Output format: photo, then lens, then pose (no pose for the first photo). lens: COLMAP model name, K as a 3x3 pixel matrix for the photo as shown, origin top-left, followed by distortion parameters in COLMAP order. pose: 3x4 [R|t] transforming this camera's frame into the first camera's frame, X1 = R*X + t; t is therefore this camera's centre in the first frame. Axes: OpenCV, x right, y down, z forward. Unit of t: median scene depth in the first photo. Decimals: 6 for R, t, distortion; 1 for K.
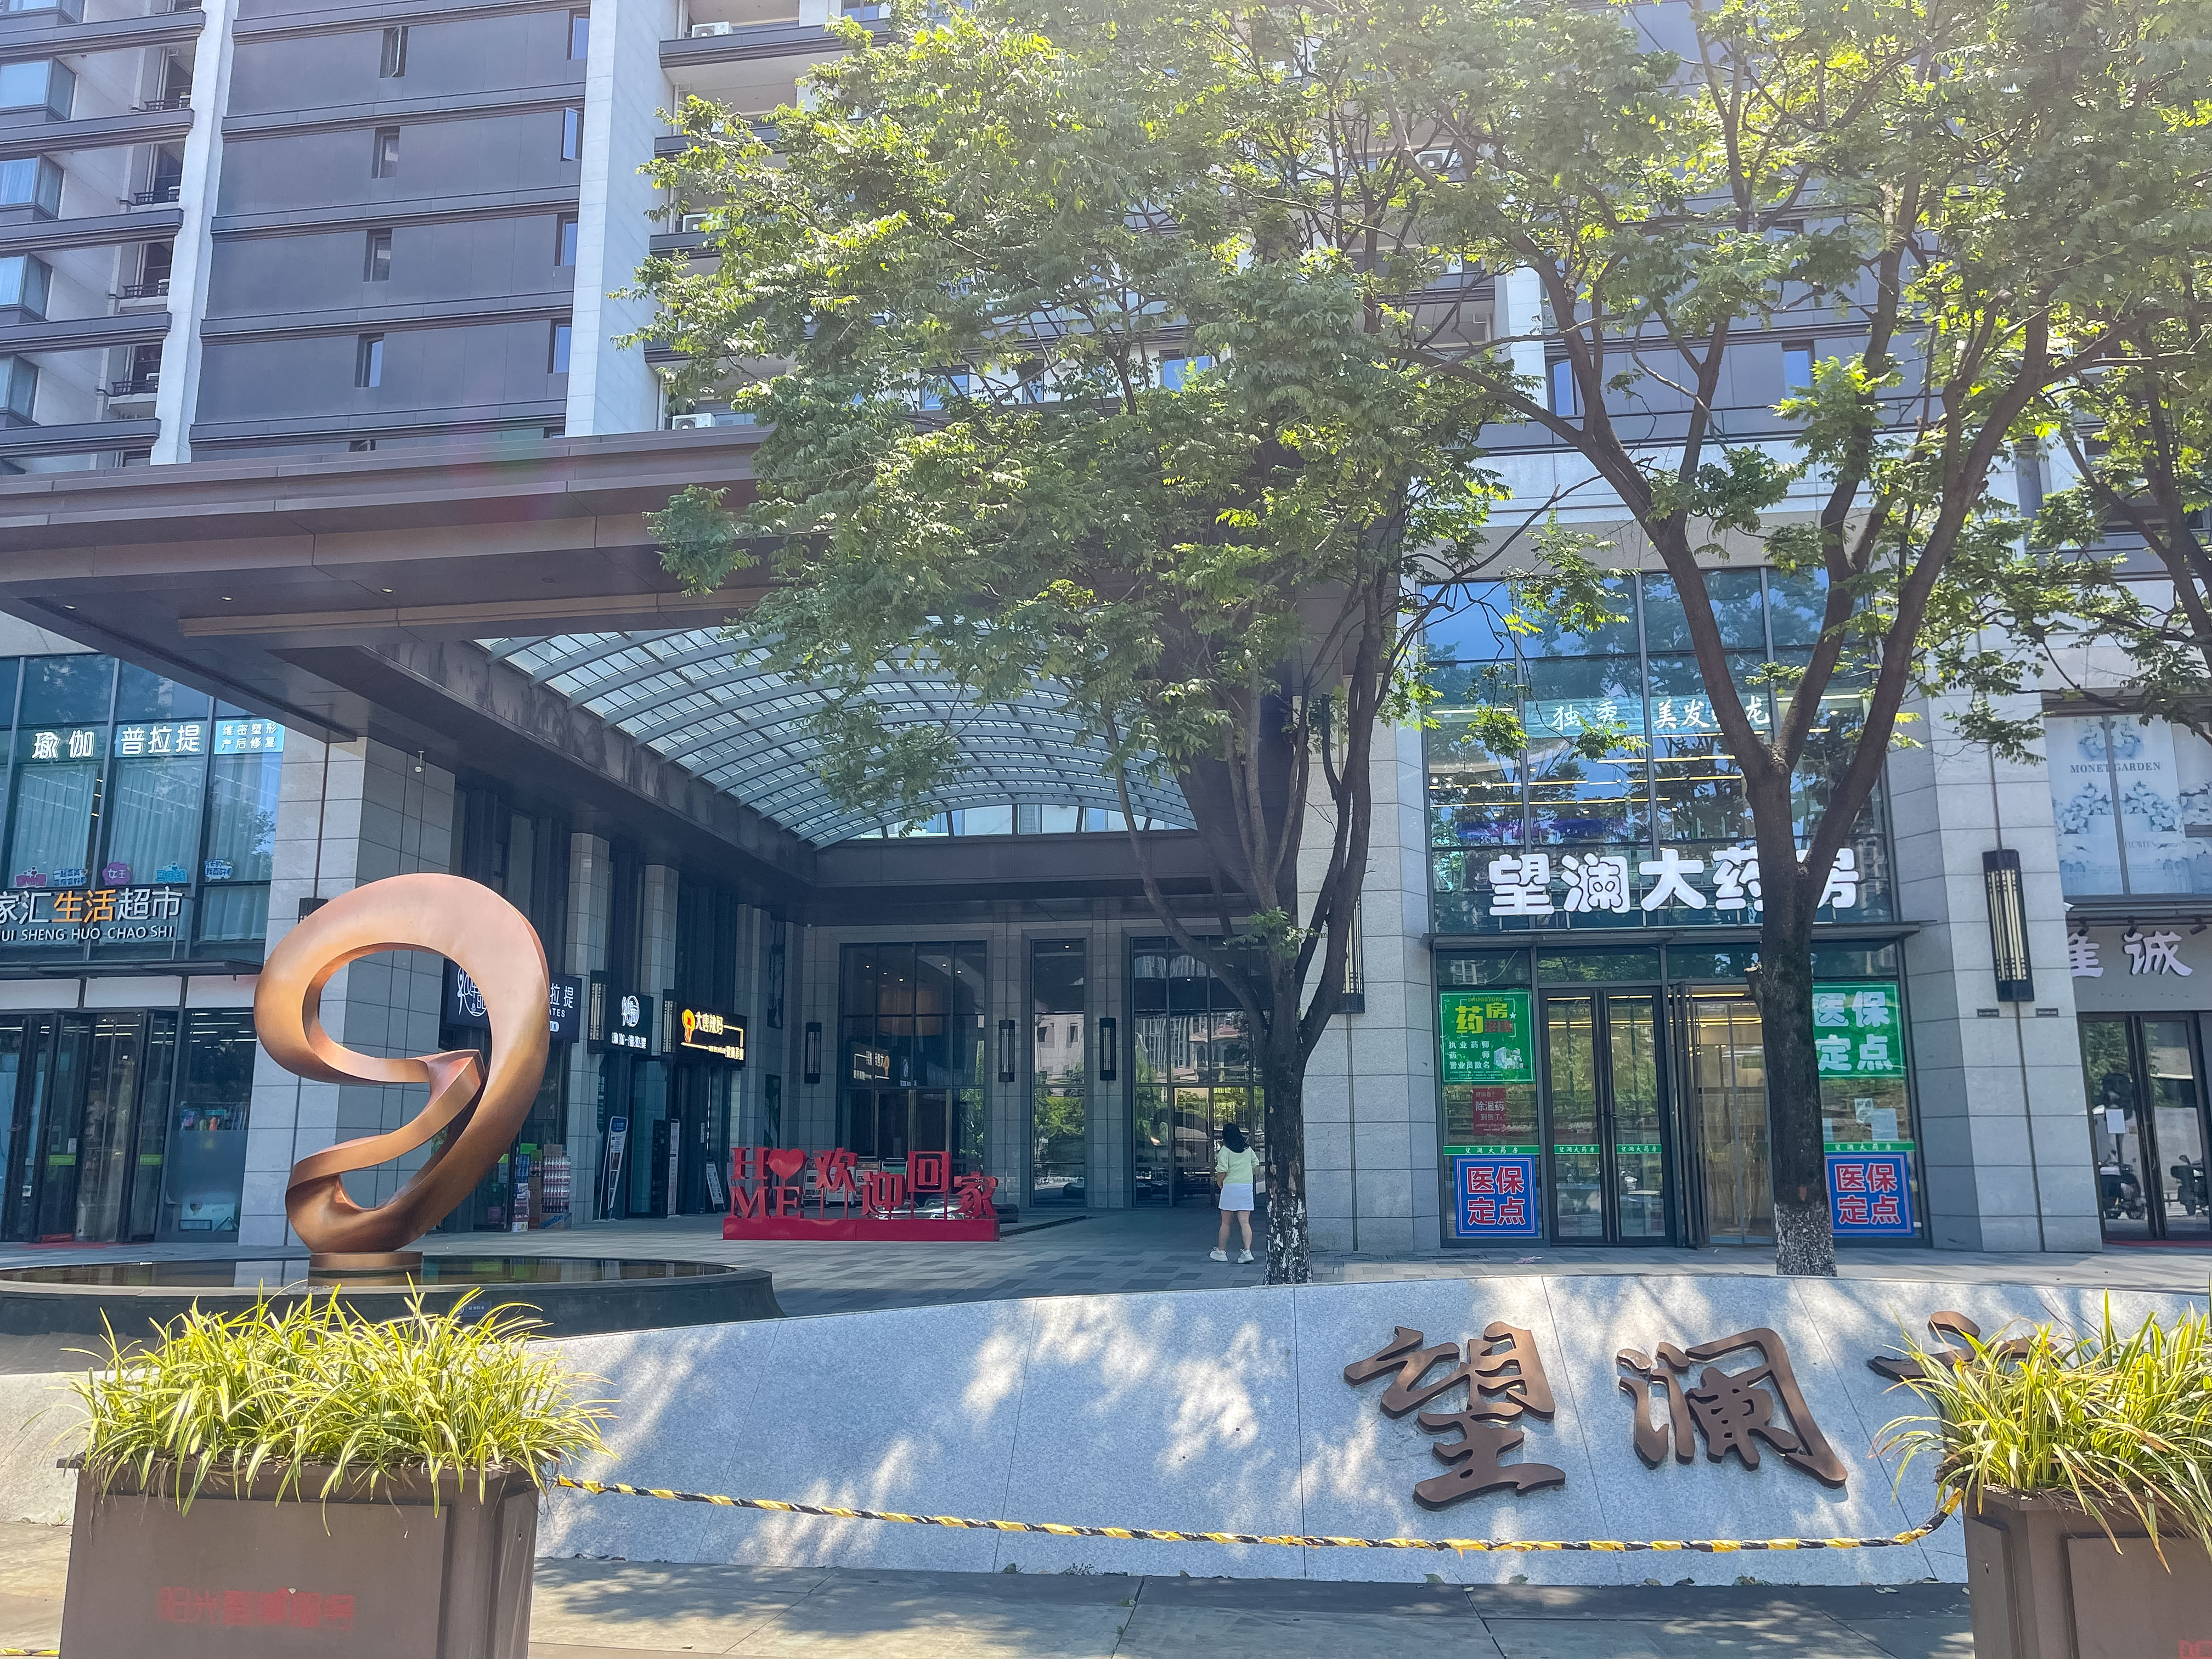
lens RADIAL K [[1676.2, 0, 1115.9], [0, 1676.2, 832.8], [0, 0, 1]] dist [-0.032938, 0.044741]
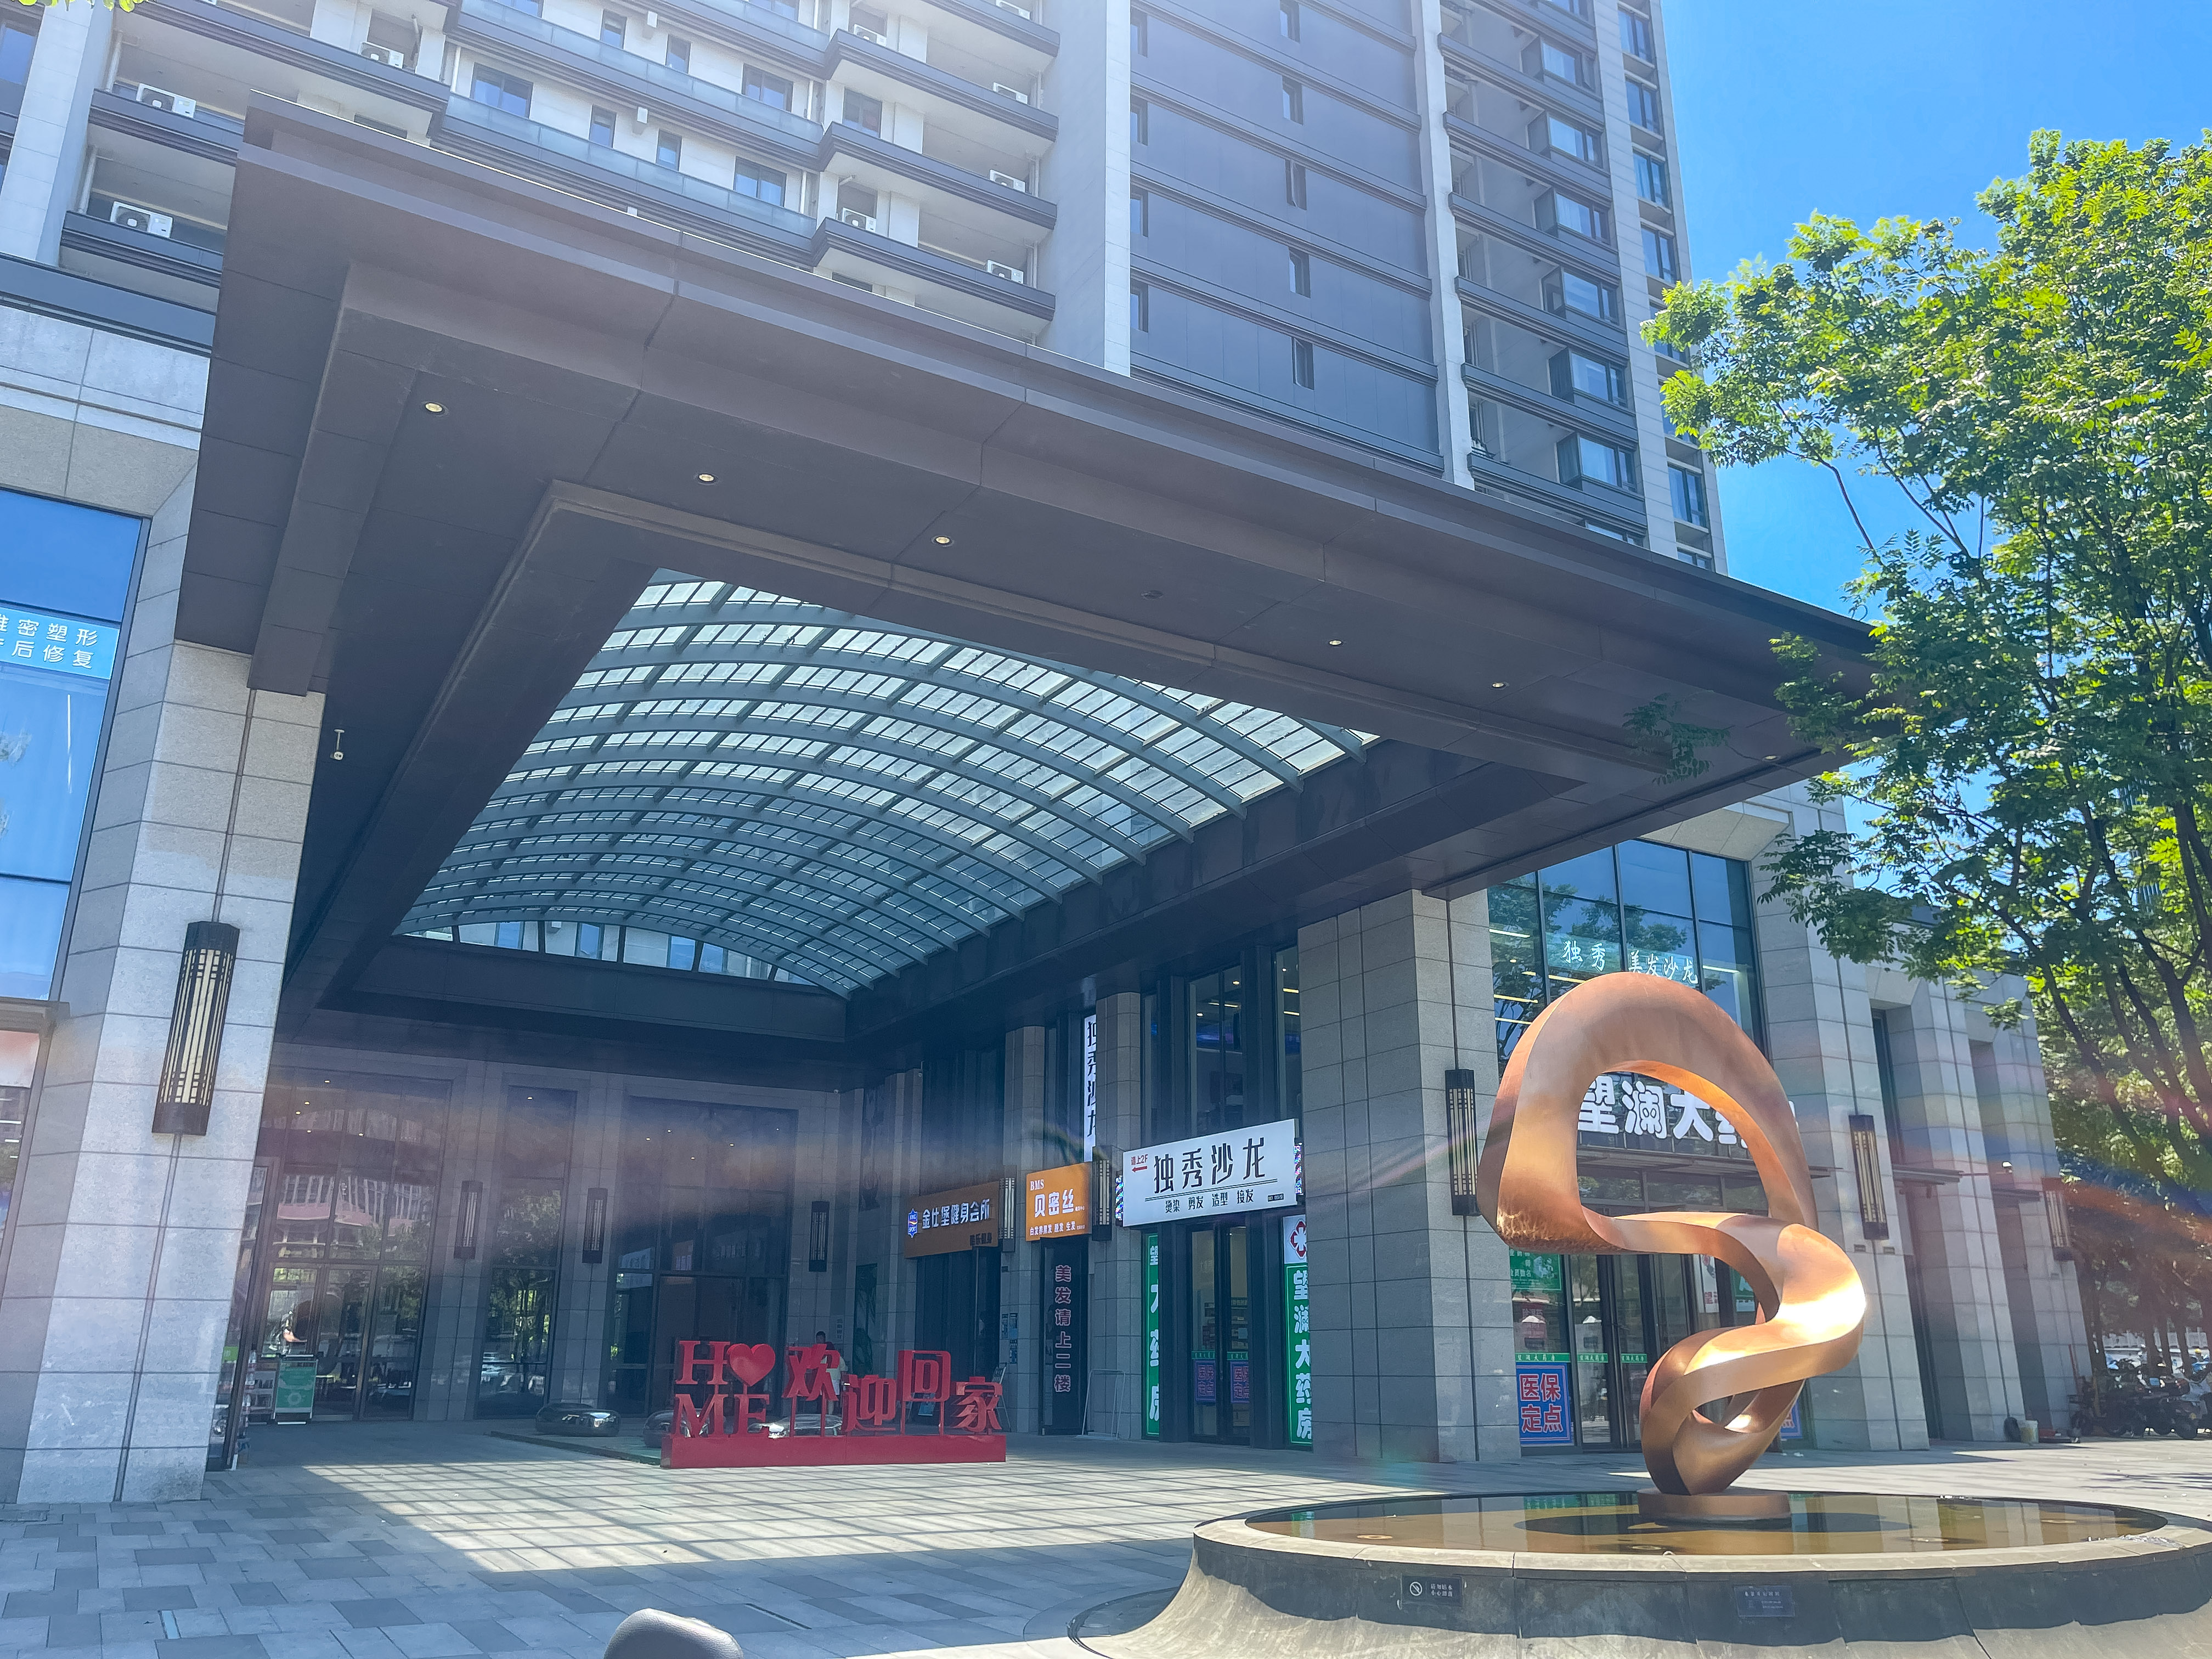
lens RADIAL K [[1676.2, 0, 1104.9], [0, 1676.2, 826.9], [0, 0, 1]] dist [-0.032938, 0.044741]
pose [[0.786314, 0.199464, 0.584743, -0.661271], [-0.126092, 0.978340, -0.164168, 0.072652], [-0.604823, 0.055357, 0.794433, 0.327093]]
